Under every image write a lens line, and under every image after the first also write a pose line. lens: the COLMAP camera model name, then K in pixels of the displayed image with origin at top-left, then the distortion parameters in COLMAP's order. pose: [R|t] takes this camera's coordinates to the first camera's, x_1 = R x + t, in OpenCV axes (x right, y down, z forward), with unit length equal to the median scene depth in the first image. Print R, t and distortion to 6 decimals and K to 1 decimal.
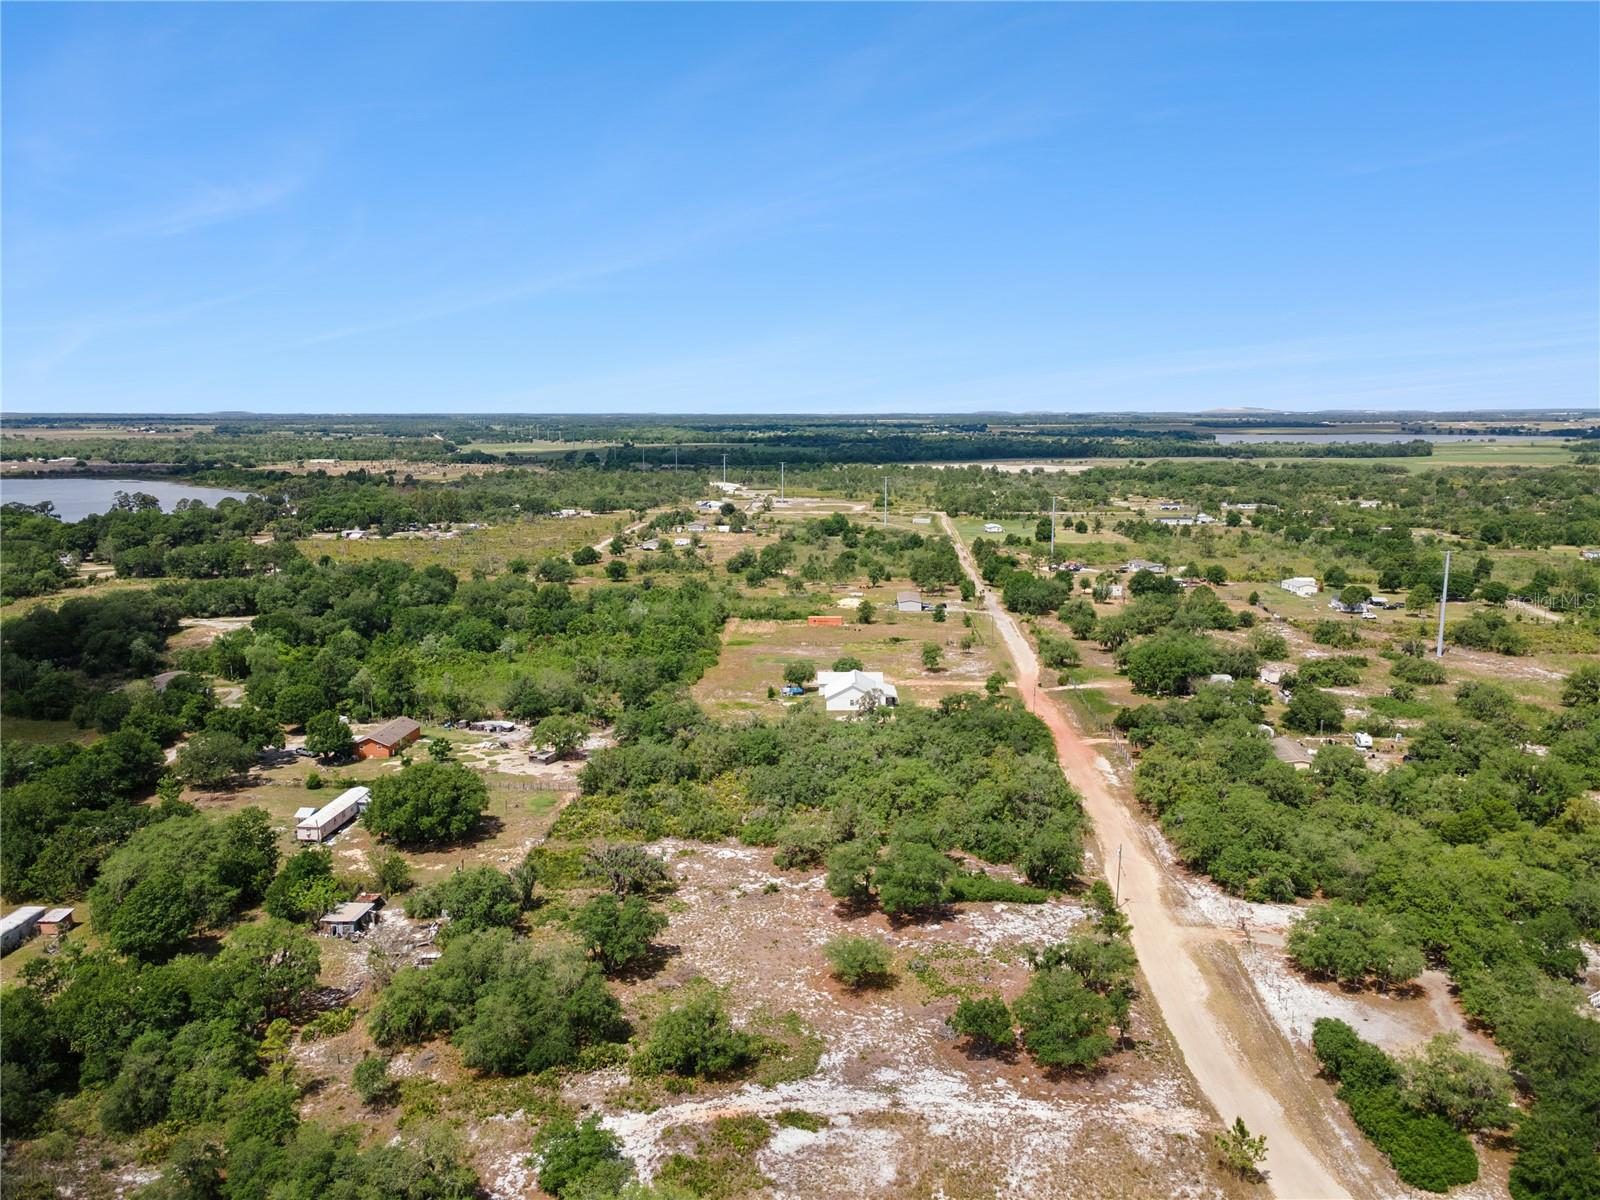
lens RADIAL K [[1195.0, 0, 803.6], [0, 1195.0, 566.3], [0, 0, 1]] dist [0.020721, 0.048830]
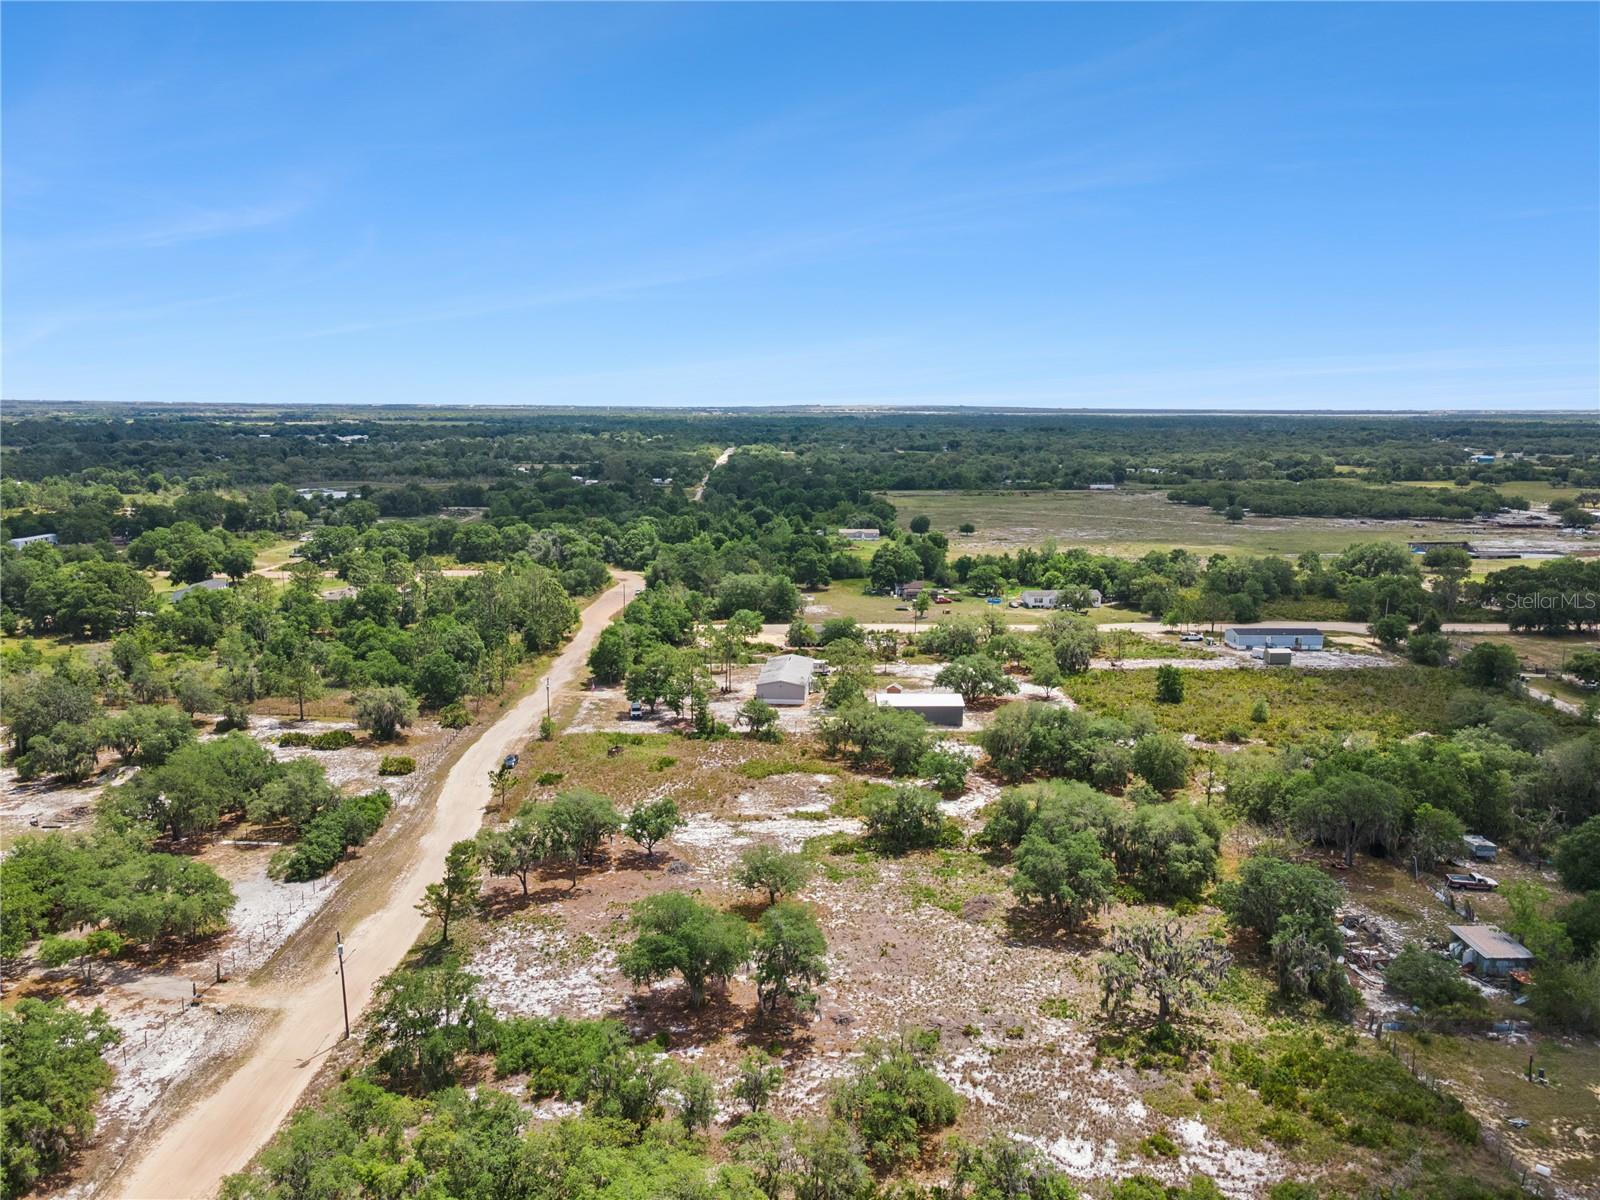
lens RADIAL K [[1192.1, 0, 800.0], [0, 1192.1, 600.0], [0, 0, 1]] dist [0.016909, 0.050950]
pose [[-0.995614, 0.011622, -0.092828, 0.095847], [-0.016418, 0.955148, 0.295673, -0.114834], [0.092101, 0.295900, -0.950768, 1.654965]]
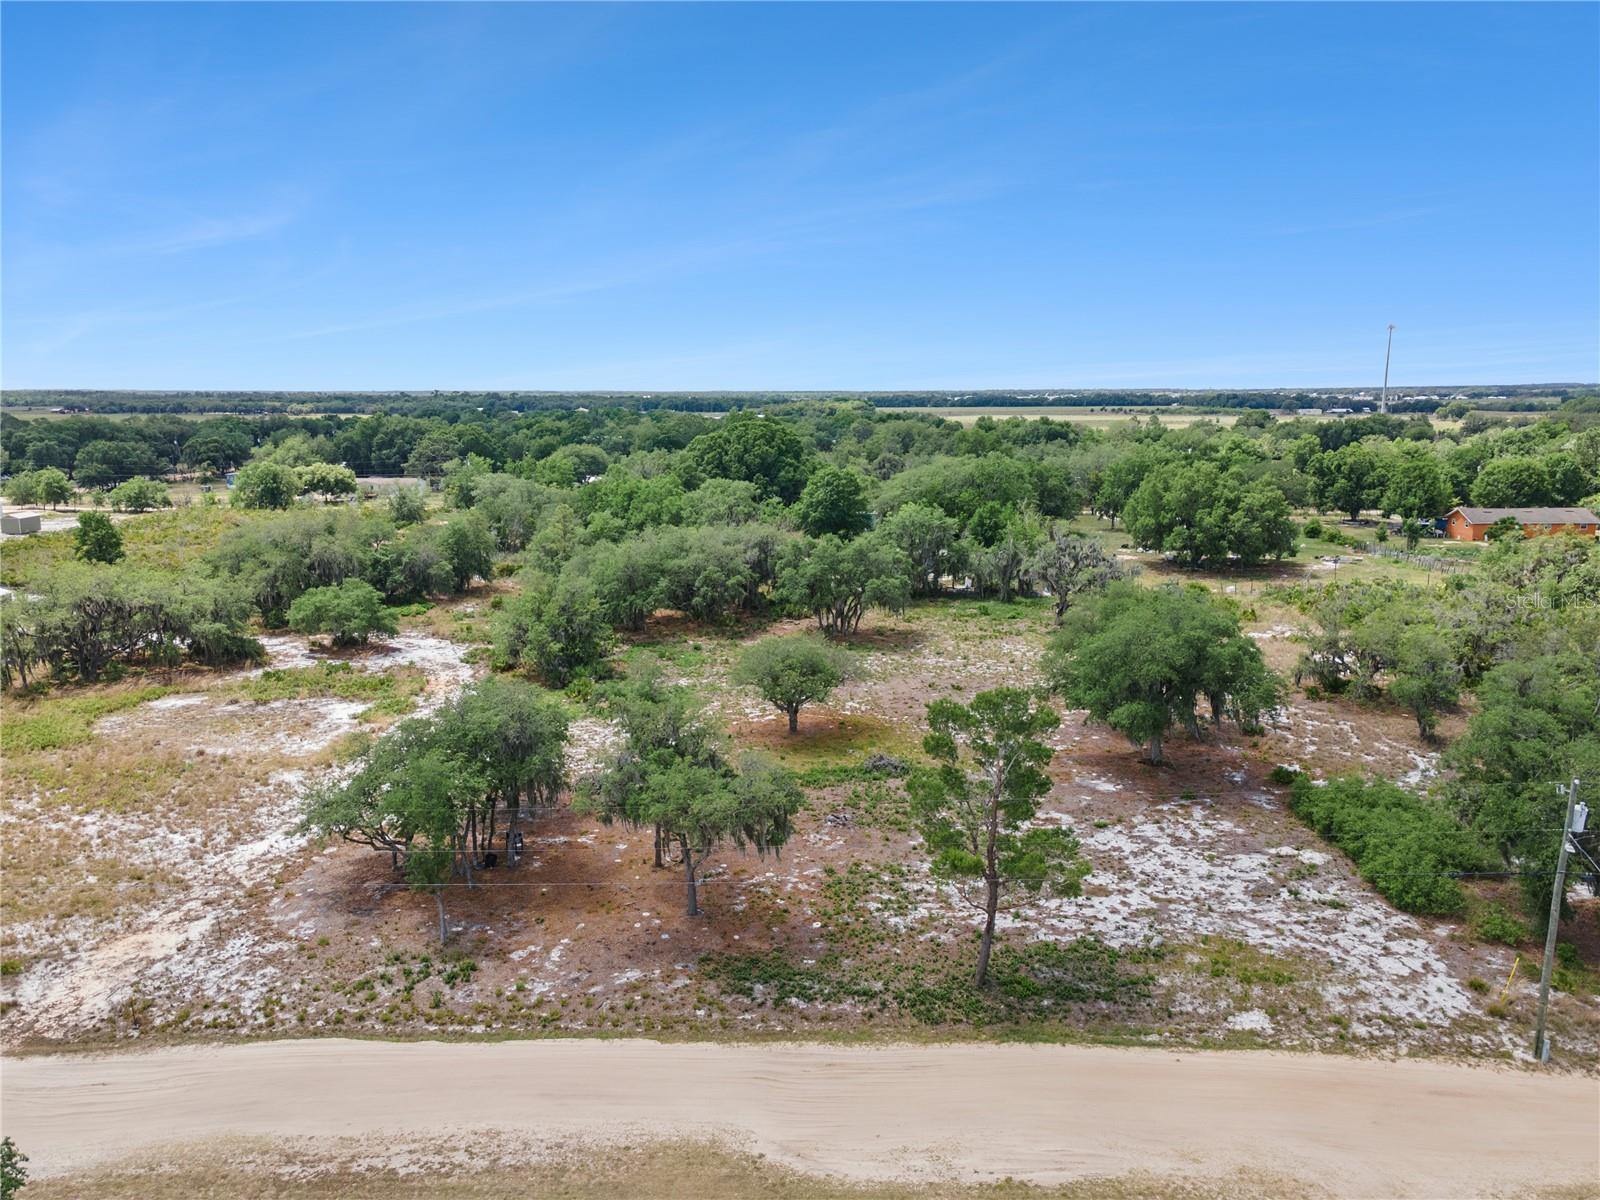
lens RADIAL K [[1195.3, 0, 806.0], [0, 1195.3, 598.5], [0, 0, 1]] dist [0.008332, 0.068130]
pose [[0.039633, 0.174707, -0.983822, 0.508114], [-0.127776, 0.977399, 0.168419, 0.192967], [0.991011, 0.119034, 0.061061, 0.905300]]
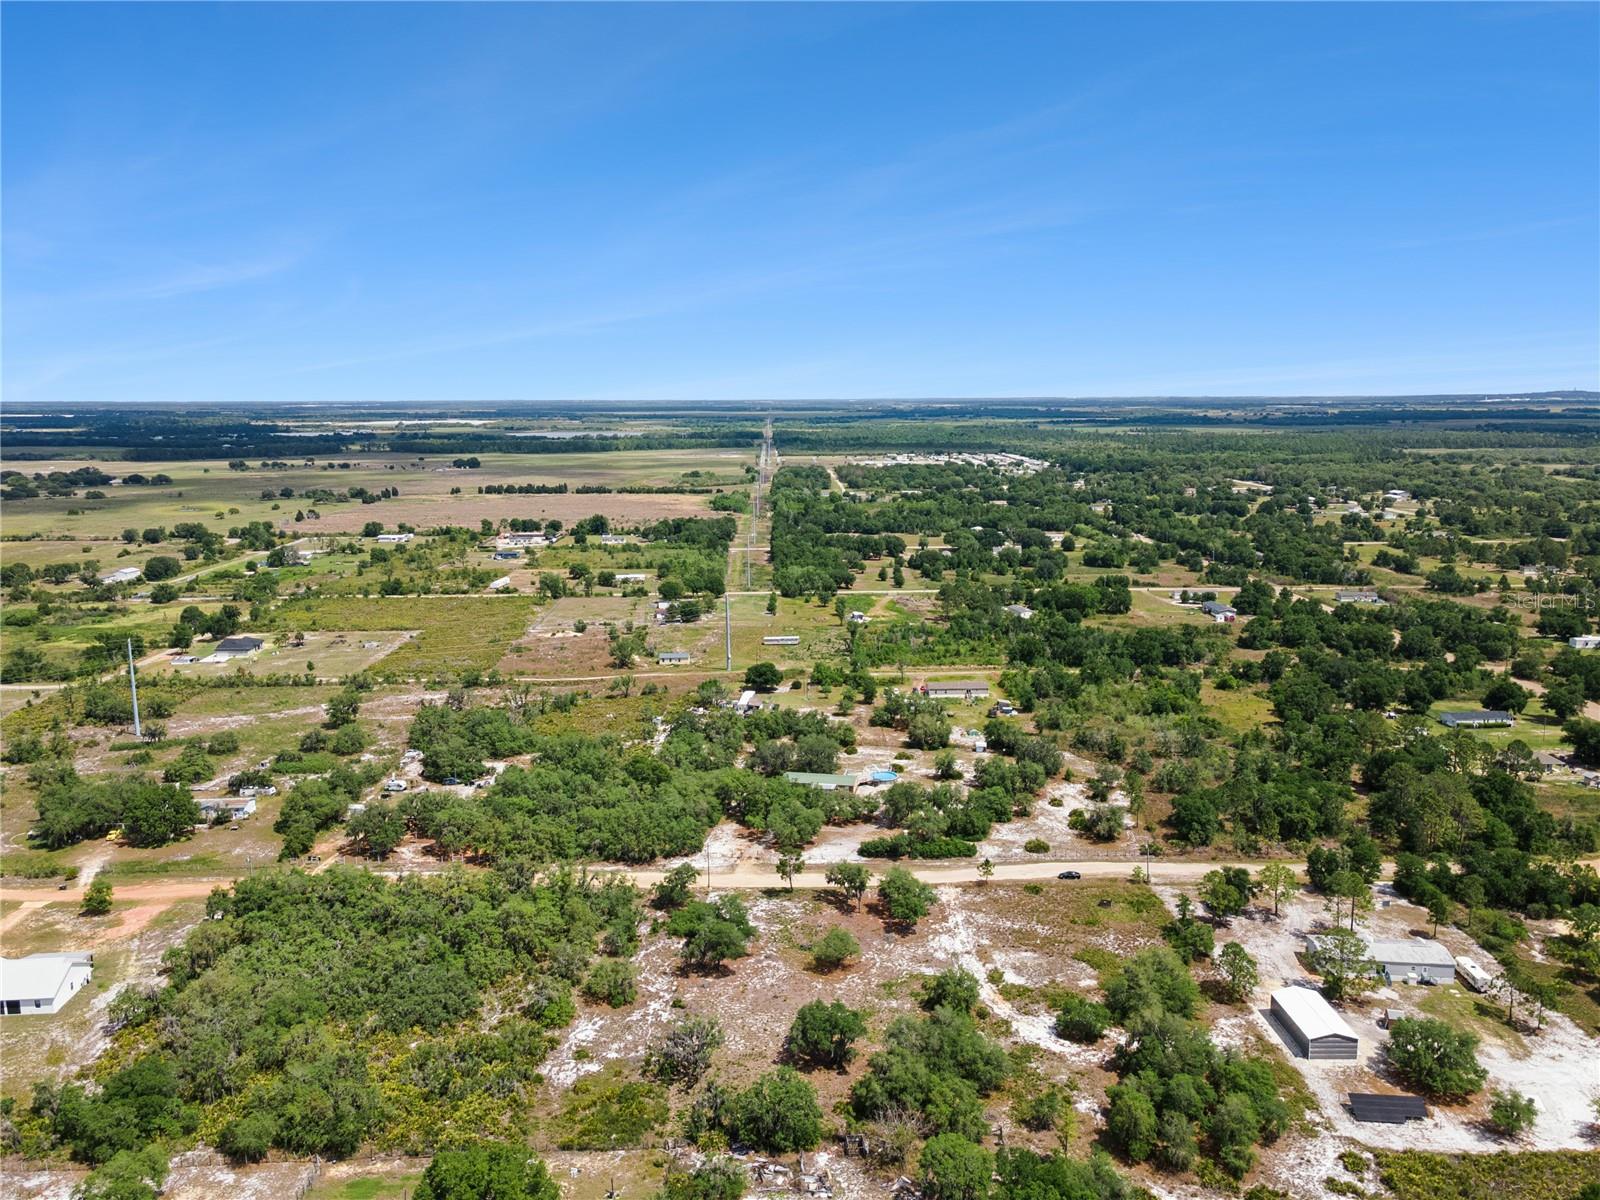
lens RADIAL K [[1194.1, 0, 801.4], [0, 1194.1, 595.3], [0, 0, 1]] dist [0.029384, 0.002457]
pose [[-0.087065, -0.165193, 0.982411, -1.252001], [0.140256, 0.974300, 0.176260, -0.343558], [-0.986280, 0.153135, -0.061658, 0.998659]]
